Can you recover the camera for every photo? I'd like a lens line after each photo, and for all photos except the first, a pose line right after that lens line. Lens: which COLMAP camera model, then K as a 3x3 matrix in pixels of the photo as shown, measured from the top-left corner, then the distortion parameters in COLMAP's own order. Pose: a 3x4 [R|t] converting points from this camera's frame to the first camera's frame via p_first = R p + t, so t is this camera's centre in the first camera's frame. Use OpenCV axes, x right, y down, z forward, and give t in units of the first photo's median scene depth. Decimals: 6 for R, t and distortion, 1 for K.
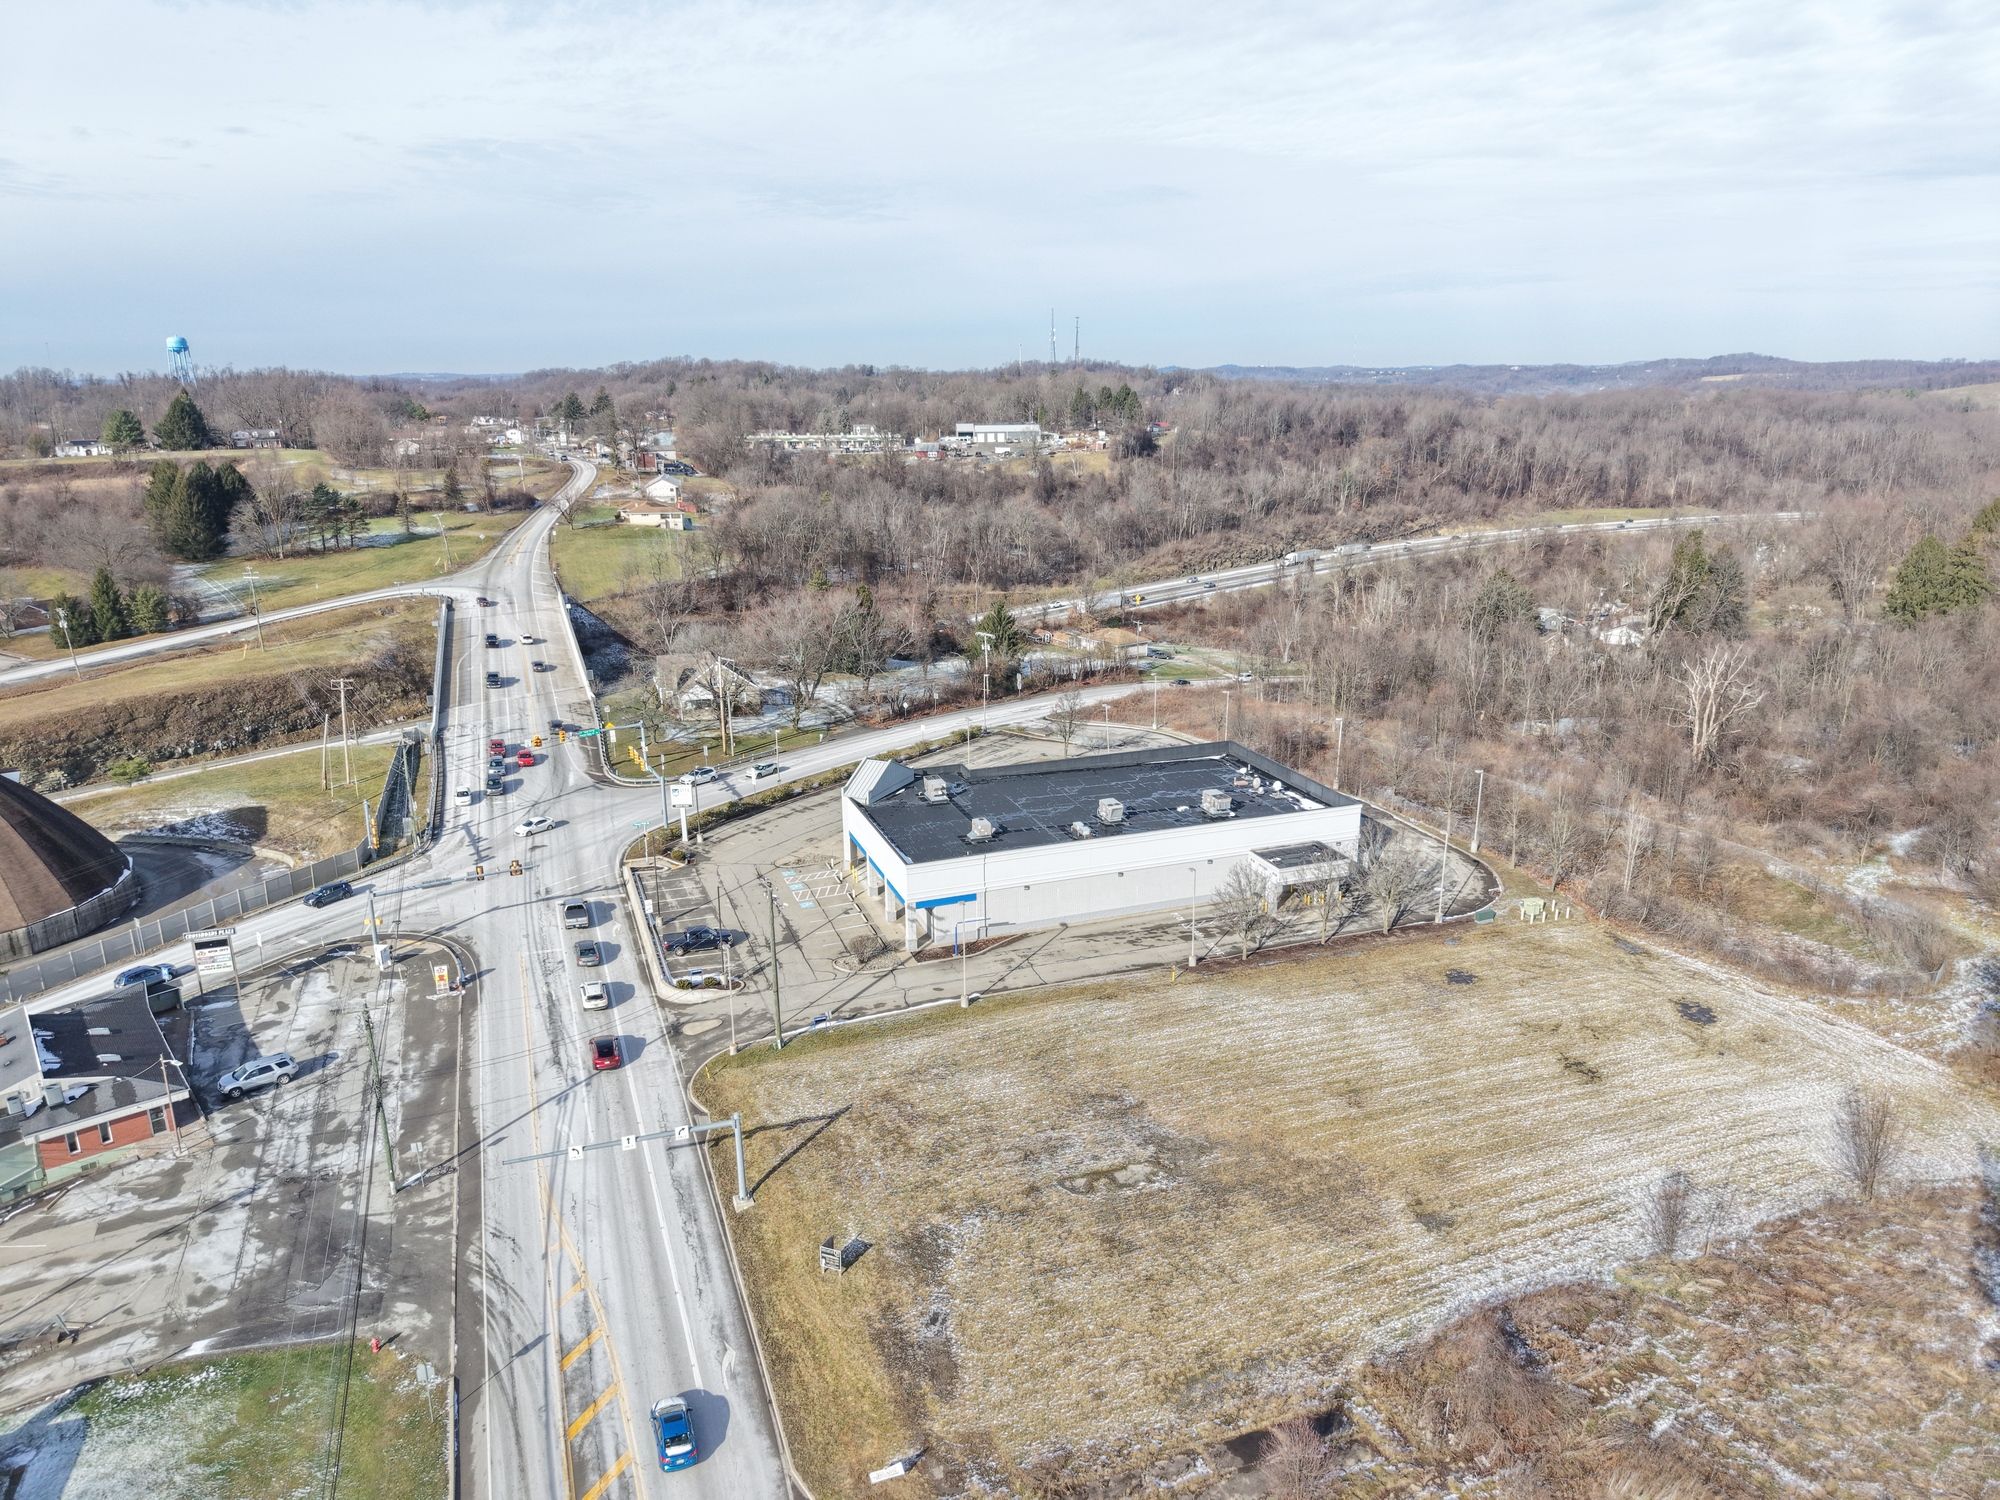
lens RADIAL K [[1331.0, 0, 1000.0], [0, 1331.0, 750.0], [0, 0, 1]] dist [0.078686, -0.117657]
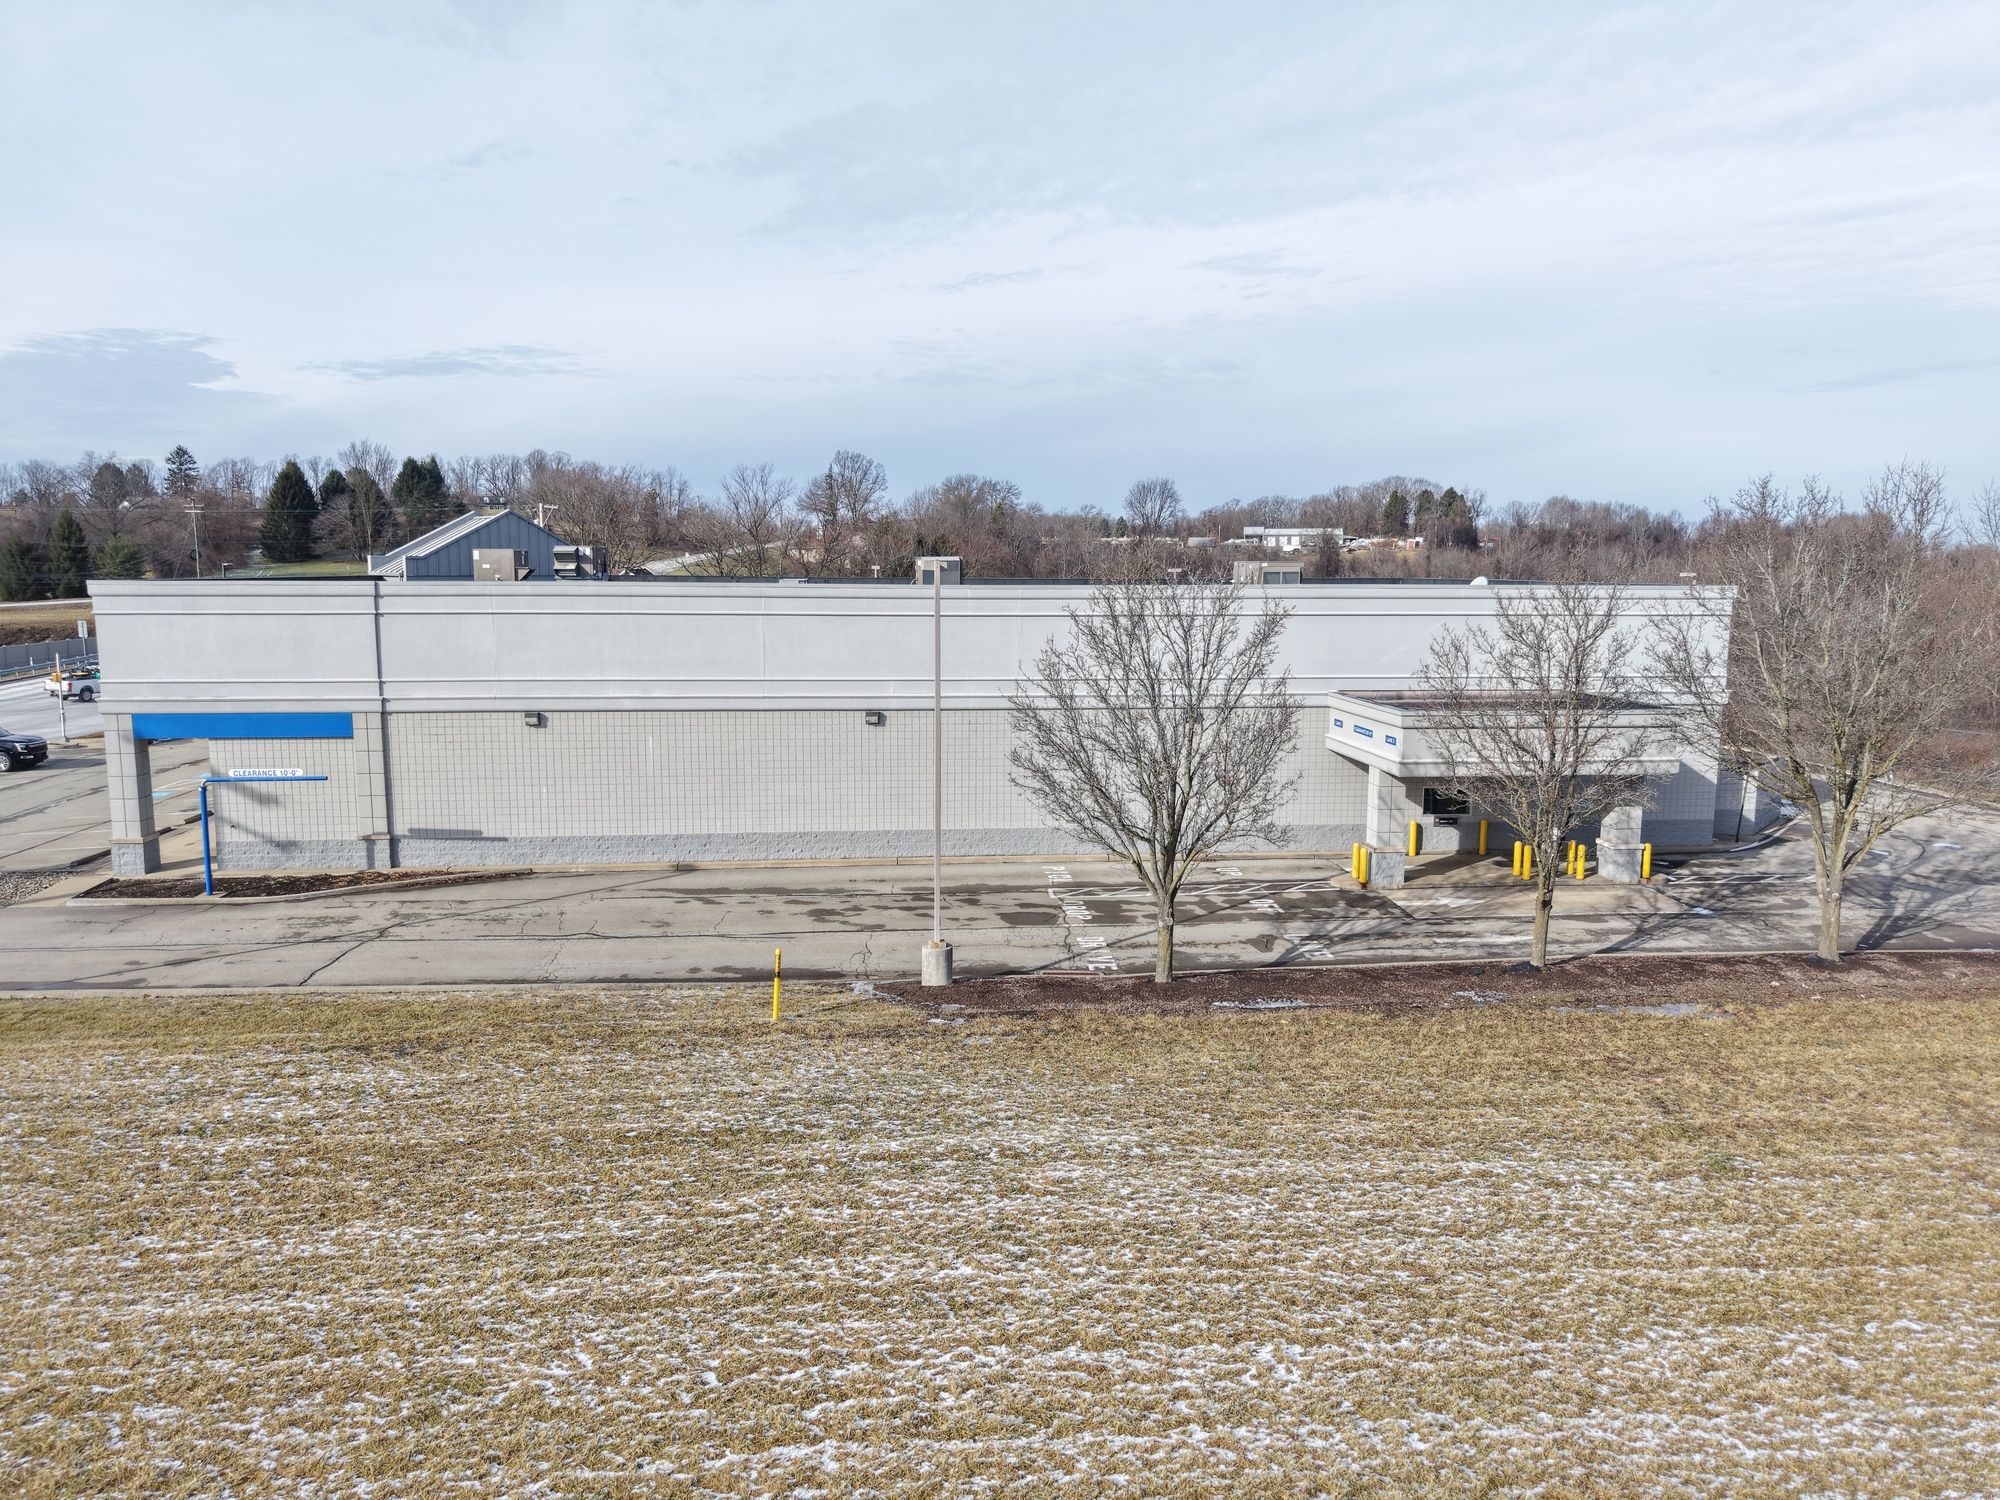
lens RADIAL K [[1340.8, 0, 1005.2], [0, 1340.8, 749.2], [0, 0, 1]] dist [0.010582, -0.011298]
pose [[0.968036, 0.045852, -0.246583, 0.193704], [-0.079987, 0.988250, -0.130247, 0.135959], [0.237714, 0.145807, 0.960329, 0.696149]]
